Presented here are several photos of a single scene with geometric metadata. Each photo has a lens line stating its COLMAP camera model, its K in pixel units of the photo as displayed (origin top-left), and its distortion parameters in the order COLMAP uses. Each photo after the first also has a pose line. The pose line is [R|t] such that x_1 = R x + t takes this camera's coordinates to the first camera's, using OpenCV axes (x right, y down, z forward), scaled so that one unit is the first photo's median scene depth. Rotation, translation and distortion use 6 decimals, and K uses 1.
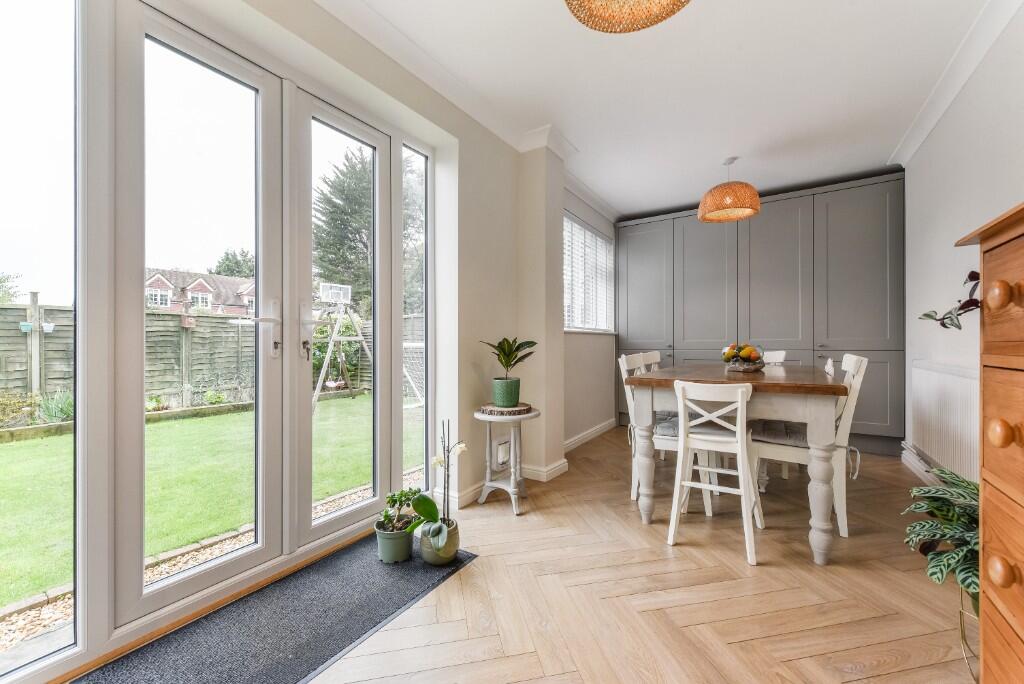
lens RADIAL K [[407.9, 0, 496.8], [0, 407.9, 350.2], [0, 0, 1]] dist [0.003619, -0.001505]
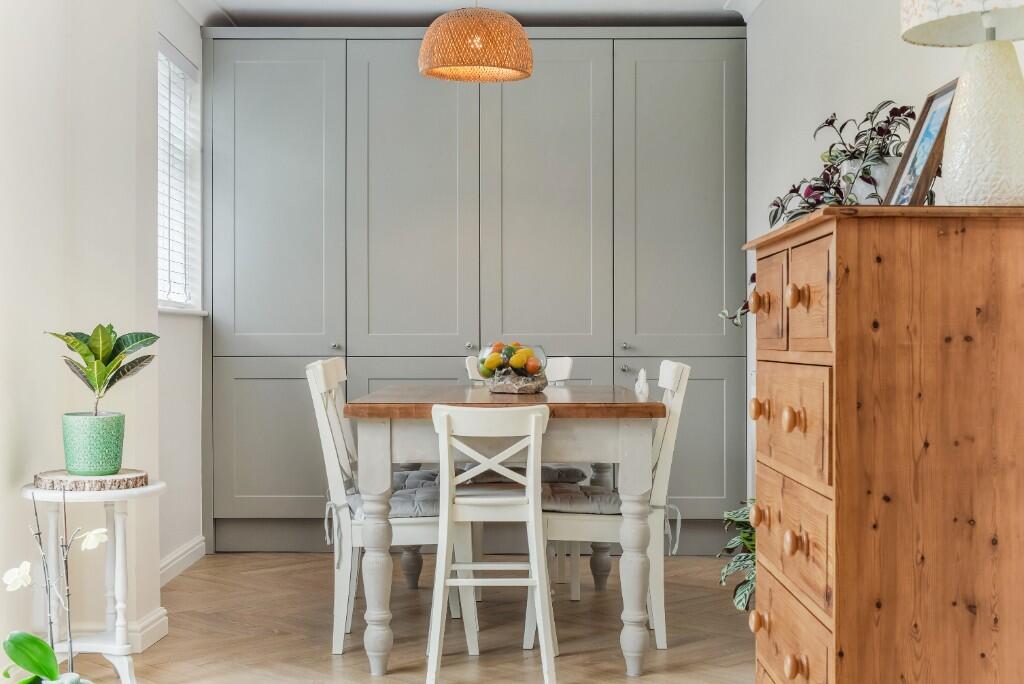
lens RADIAL K [[1510.3, 0, 517.1], [0, 1510.3, 375.5], [0, 0, 1]] dist [0.001561, 0.000000]
pose [[0.819126, -0.004681, 0.573595, -0.639924], [0.001289, 0.999979, 0.006320, 0.019423], [-0.573613, -0.004437, 0.819115, -0.745998]]
